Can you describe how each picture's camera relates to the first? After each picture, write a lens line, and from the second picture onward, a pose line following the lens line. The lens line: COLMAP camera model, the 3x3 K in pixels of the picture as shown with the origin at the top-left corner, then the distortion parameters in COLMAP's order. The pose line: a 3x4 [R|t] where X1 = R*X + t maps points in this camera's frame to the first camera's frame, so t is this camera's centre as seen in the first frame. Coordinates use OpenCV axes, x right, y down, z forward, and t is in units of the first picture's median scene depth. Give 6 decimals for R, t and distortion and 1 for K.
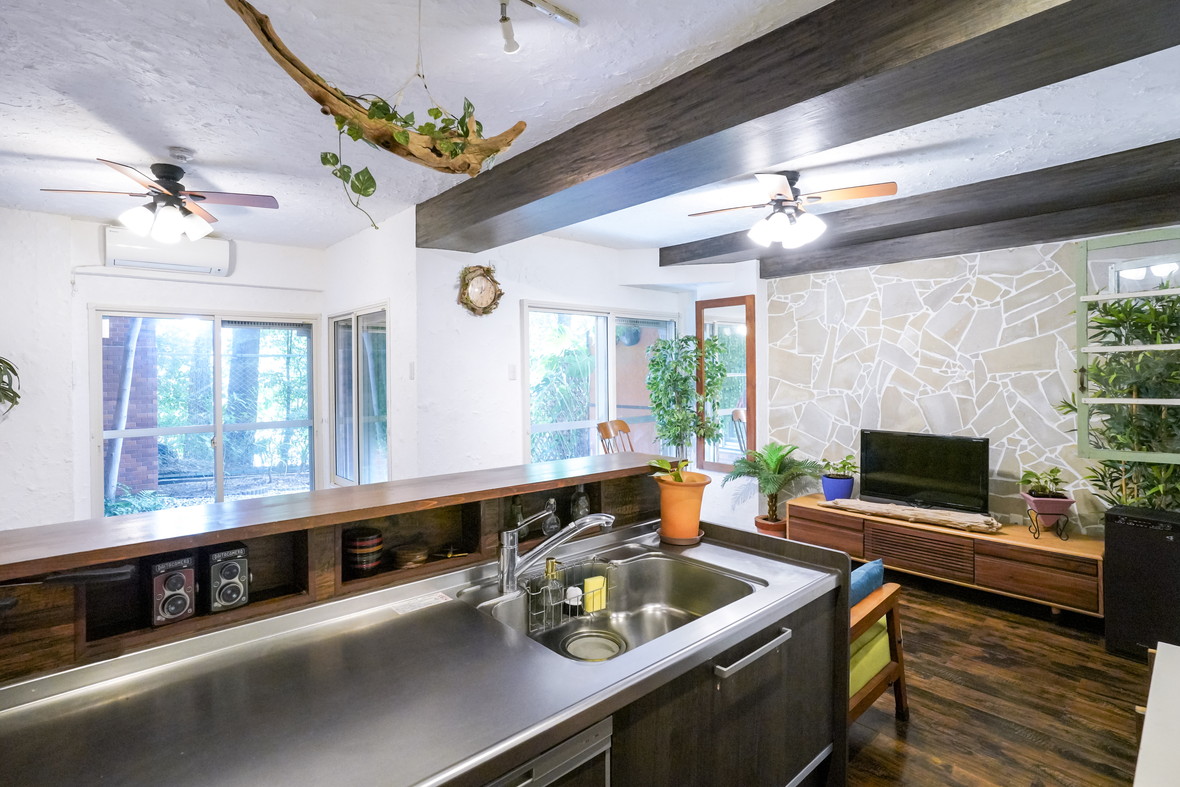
lens RADIAL K [[597.1, 0, 590.4], [0, 597.1, 372.1], [0, 0, 1]] dist [-0.026592, 0.024766]
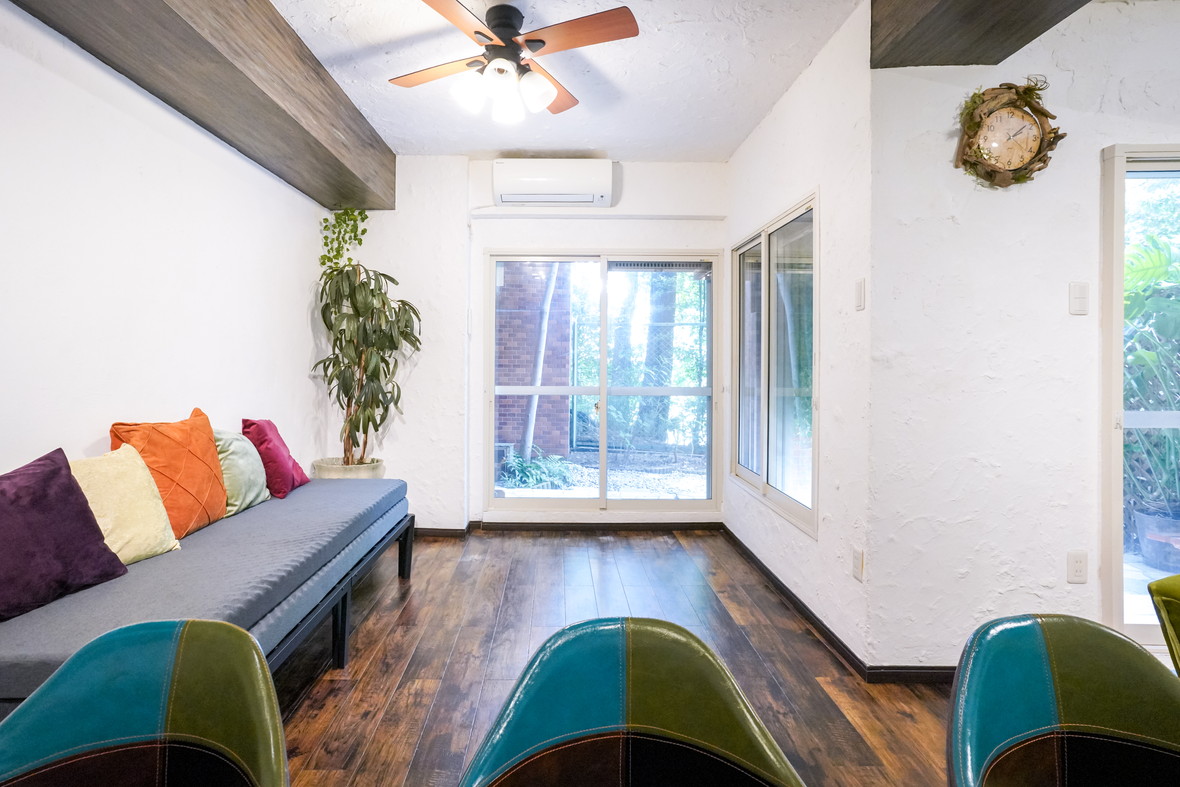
lens RADIAL K [[597.1, 0, 548.0], [0, 597.1, 364.4], [0, 0, 1]] dist [-0.026592, 0.024766]
pose [[0.735189, 0.012125, -0.677753, -0.134037], [-0.009239, 0.999926, 0.007866, 0.060332], [0.677799, 0.000478, 0.735247, 0.384078]]
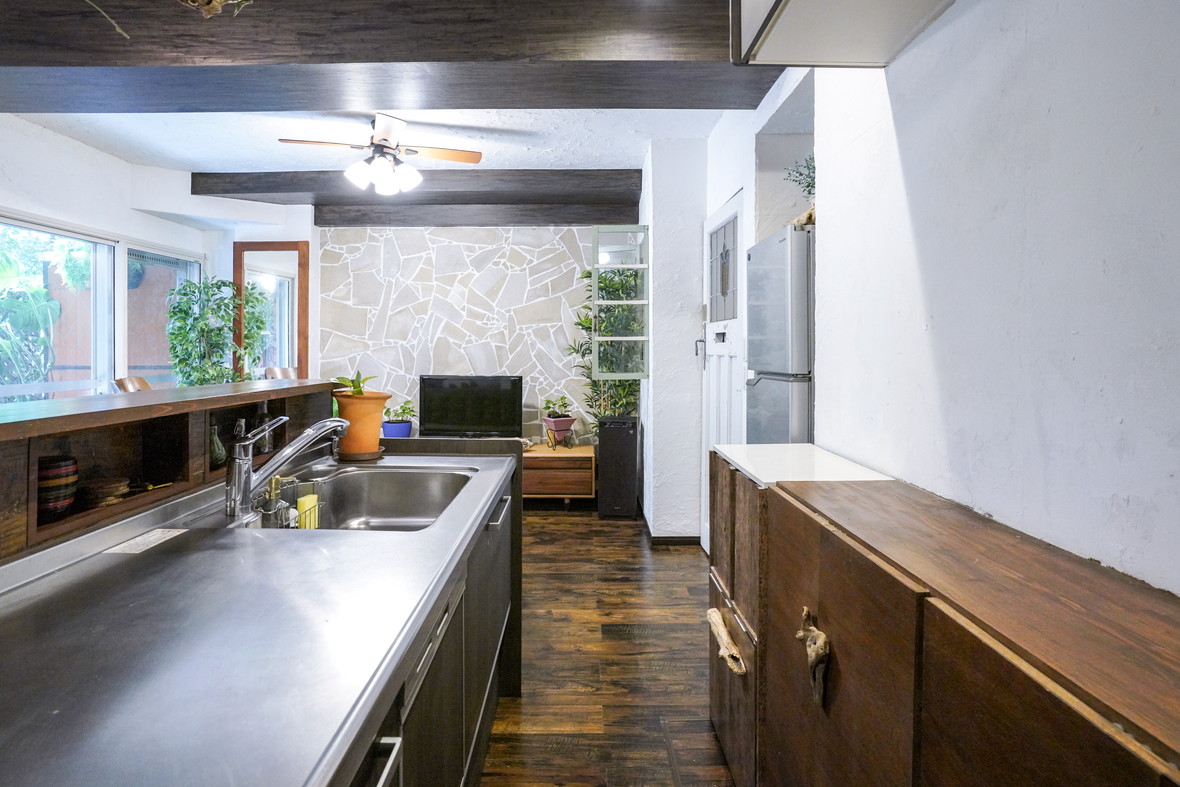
lens RADIAL K [[616.3, 0, 592.0], [0, 616.3, 336.9], [0, 0, 1]] dist [-0.051114, 0.007871]
pose [[0.674734, 0.018004, 0.737842, -0.165418], [-0.006260, 0.999806, -0.018671, 0.047449], [-0.738035, 0.007979, 0.674716, 0.018159]]
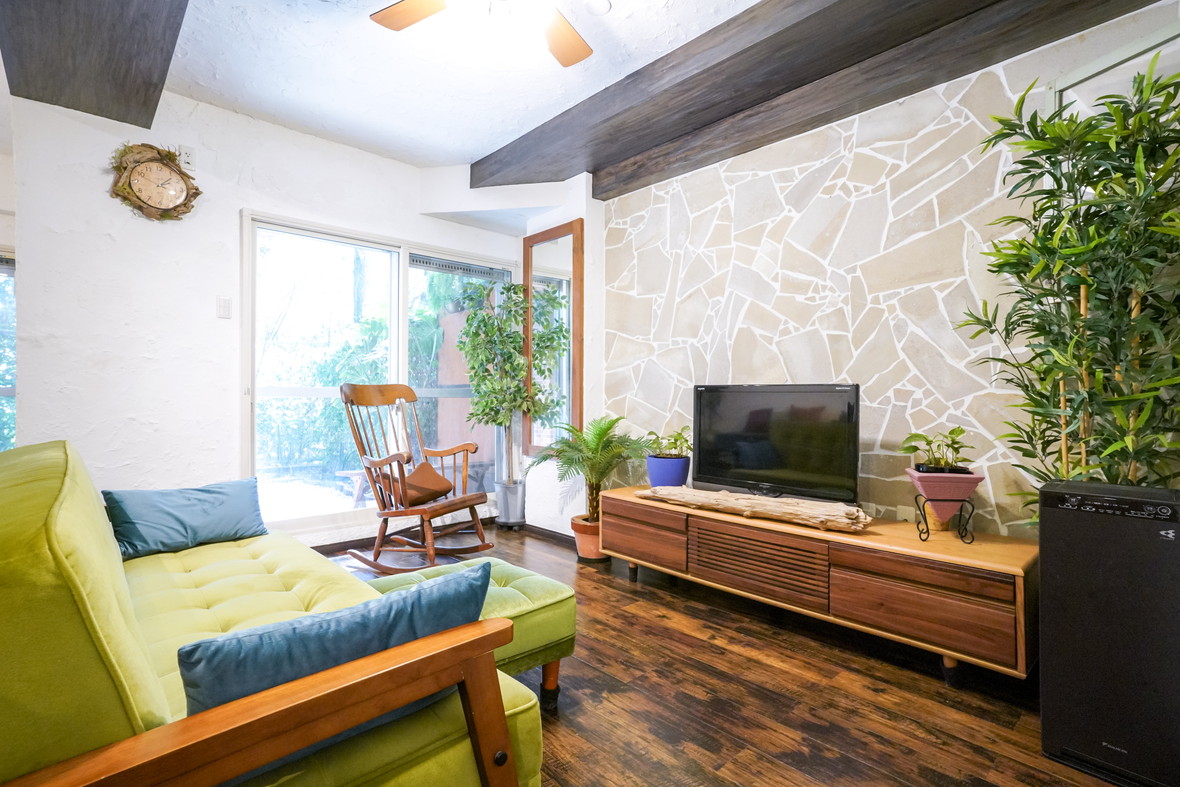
lens RADIAL K [[597.1, 0, 558.3], [0, 597.1, 384.3], [0, 0, 1]] dist [-0.026592, 0.024766]
pose [[0.999771, 0.012780, -0.017159, 0.325513], [-0.013100, 0.999740, -0.018661, 0.115078], [0.016916, 0.018881, 0.999679, 0.323553]]
